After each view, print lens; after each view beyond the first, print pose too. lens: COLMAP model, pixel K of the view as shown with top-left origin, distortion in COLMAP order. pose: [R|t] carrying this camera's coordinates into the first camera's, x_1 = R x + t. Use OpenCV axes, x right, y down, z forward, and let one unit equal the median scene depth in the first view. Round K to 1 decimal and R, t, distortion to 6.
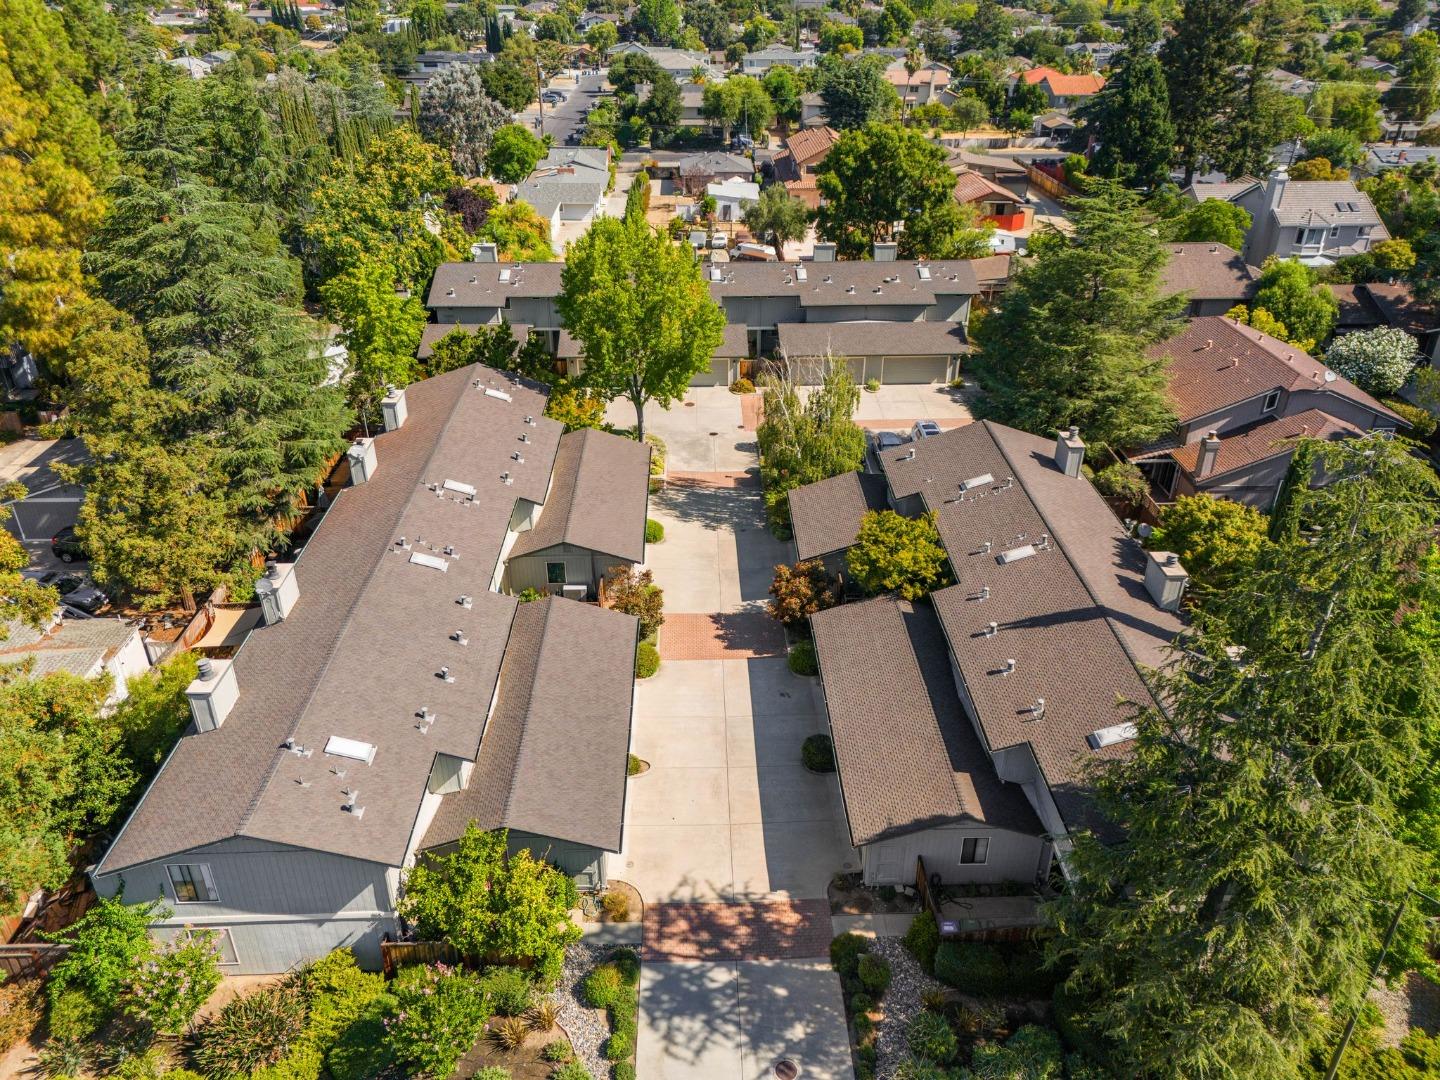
lens RADIAL K [[1039.6, 0, 720.0], [0, 1039.6, 540.0], [0, 0, 1]] dist [0.050907, -0.036680]
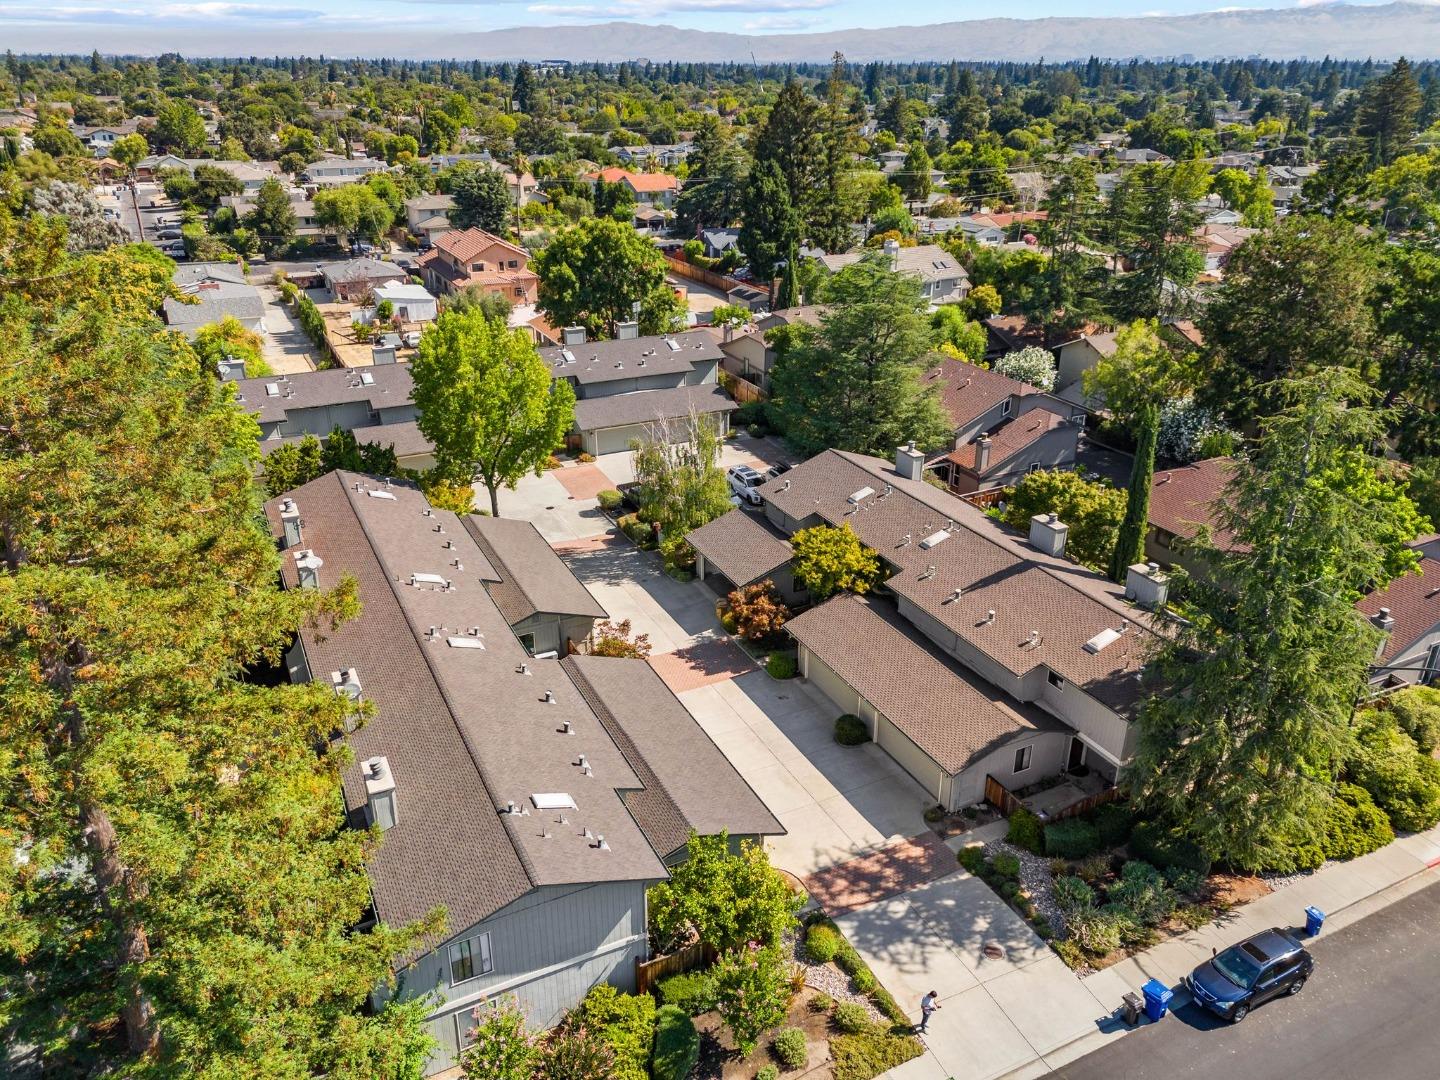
lens RADIAL K [[1039.6, 0, 720.0], [0, 1039.6, 540.0], [0, 0, 1]] dist [0.050907, -0.036680]
pose [[0.909526, -0.171993, 0.378393, -0.317091], [0.203392, 0.978094, -0.044306, 0.013262], [-0.362484, 0.117260, 0.924584, -0.036752]]
